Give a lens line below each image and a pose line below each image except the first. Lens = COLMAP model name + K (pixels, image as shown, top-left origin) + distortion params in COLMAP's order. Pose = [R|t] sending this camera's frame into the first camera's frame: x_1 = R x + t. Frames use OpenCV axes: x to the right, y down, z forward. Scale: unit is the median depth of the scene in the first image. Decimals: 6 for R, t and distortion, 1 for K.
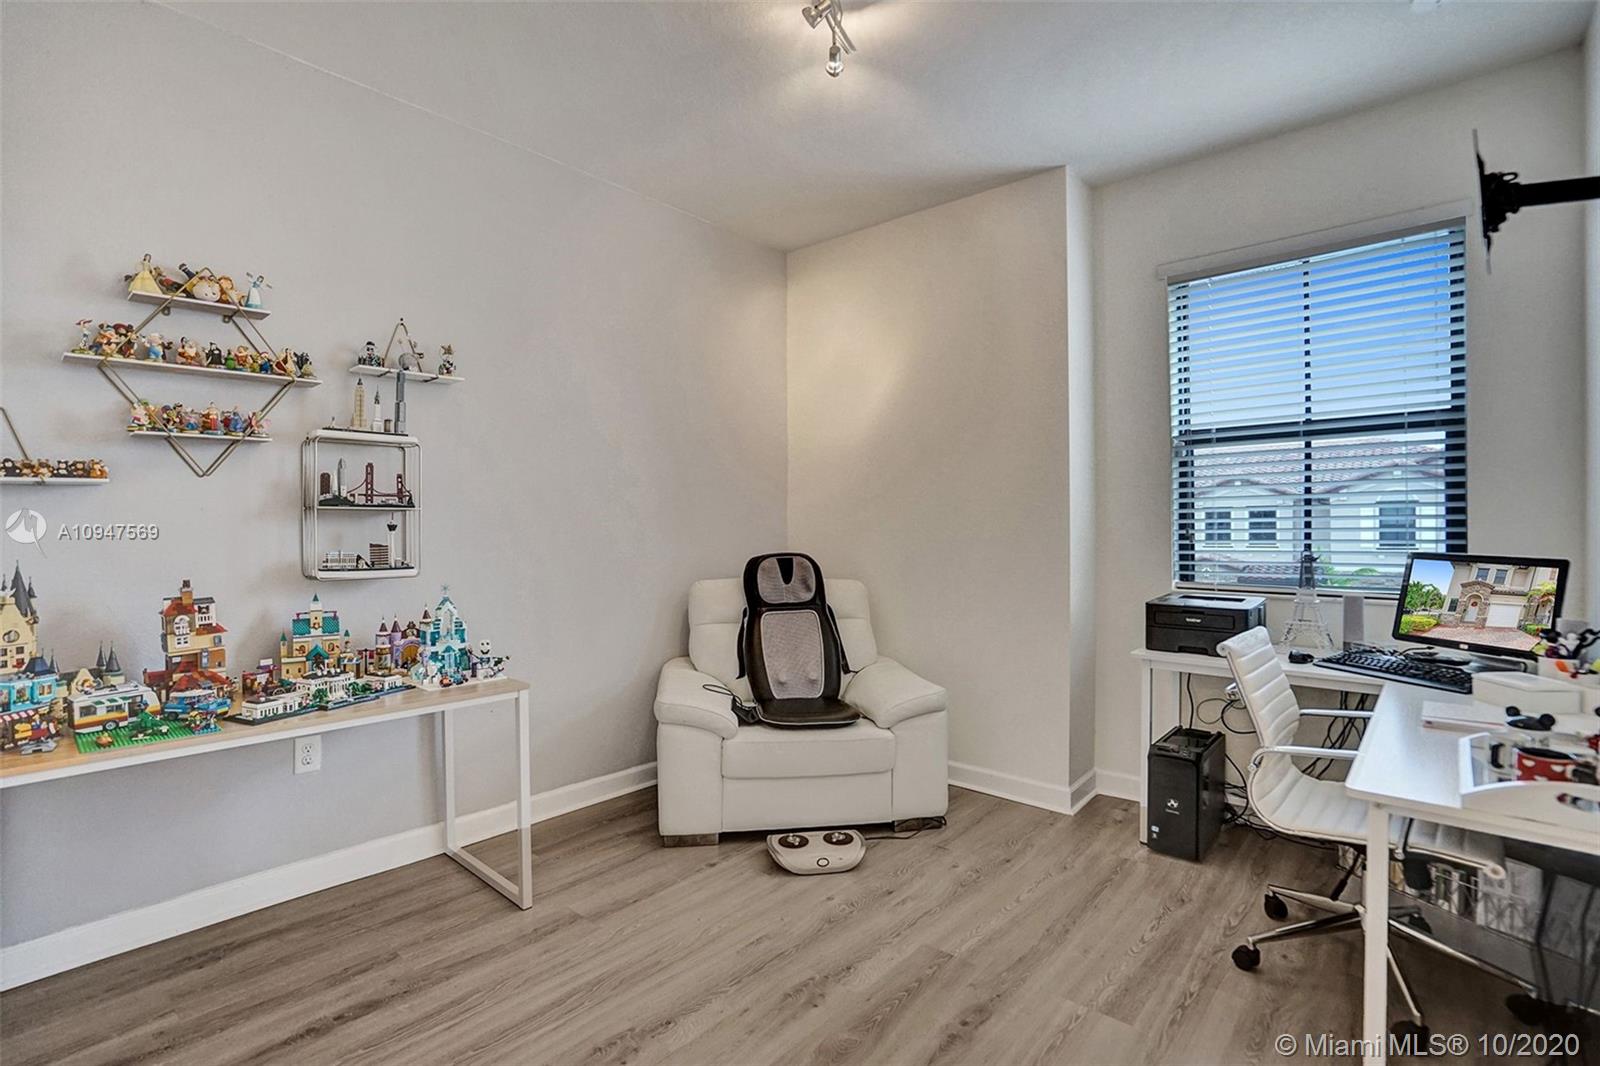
lens RADIAL K [[756.0, 0, 800.0], [0, 756.0, 533.0], [0, 0, 1]] dist [0.012102, -0.000016]
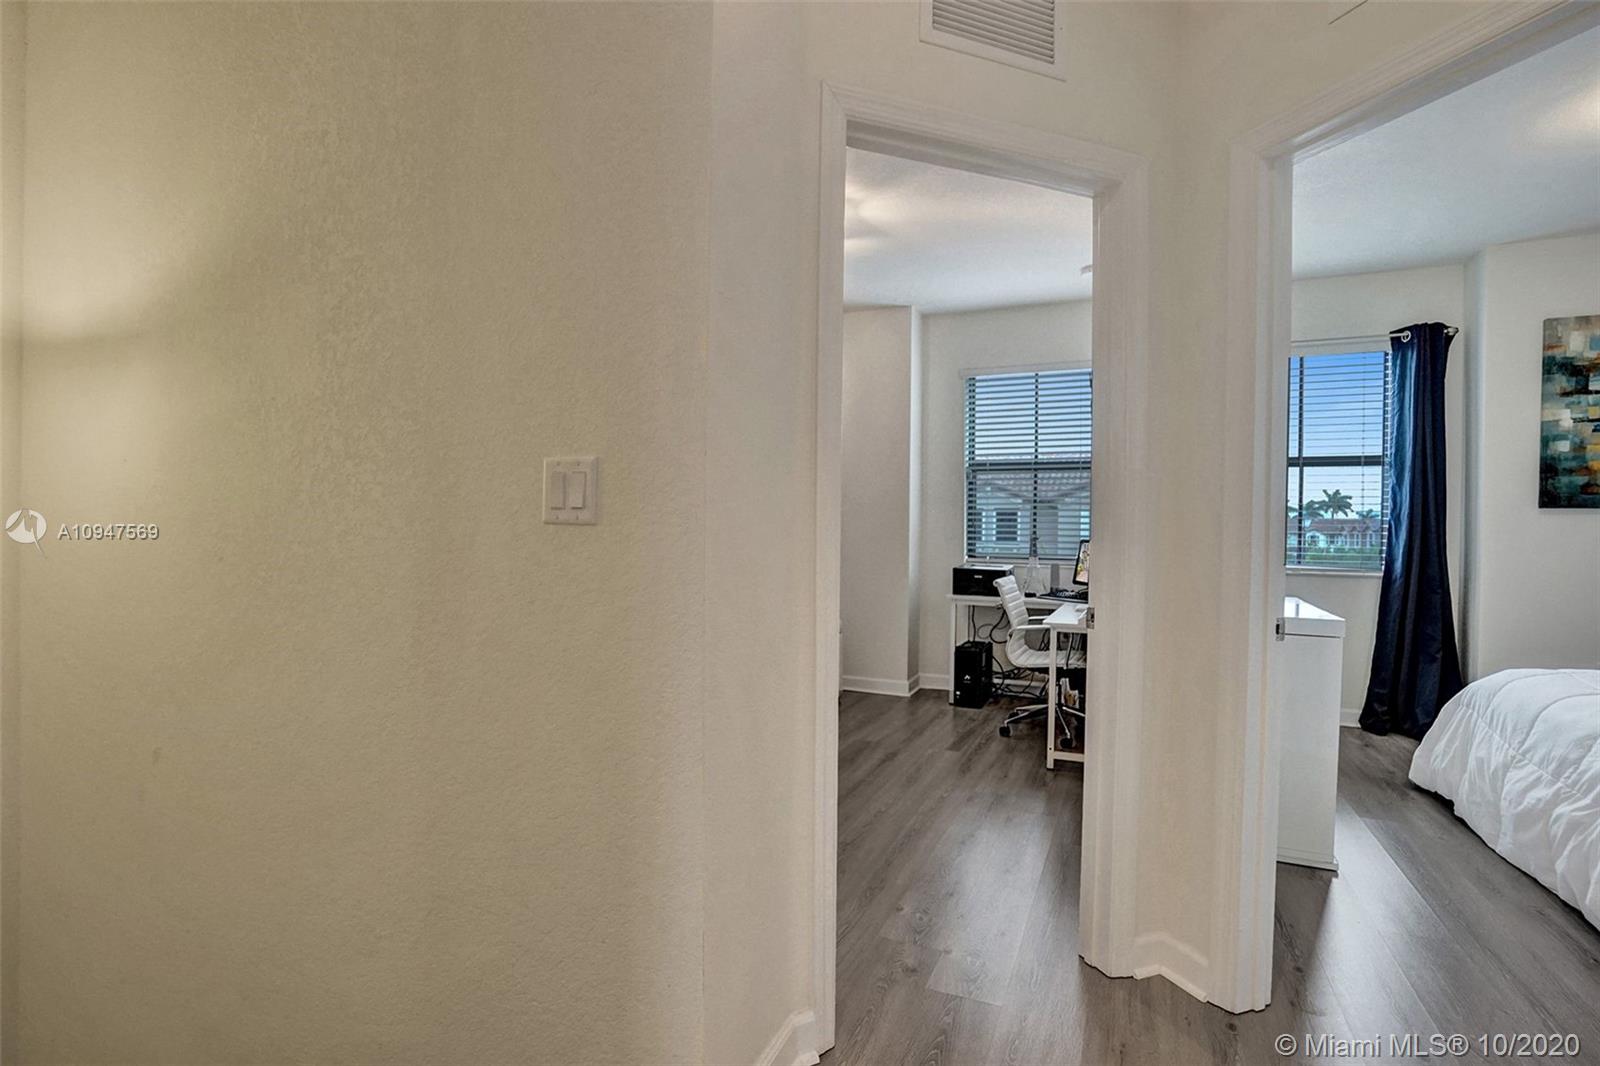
lens RADIAL K [[806.7, 0, 797.3], [0, 806.7, 527.7], [0, 0, 1]] dist [-0.061788, 0.029499]
pose [[0.956241, 0.016320, 0.292126, -0.436289], [-0.013900, 0.999850, -0.010358, 0.028578], [-0.292251, 0.005844, 0.956324, -0.671153]]
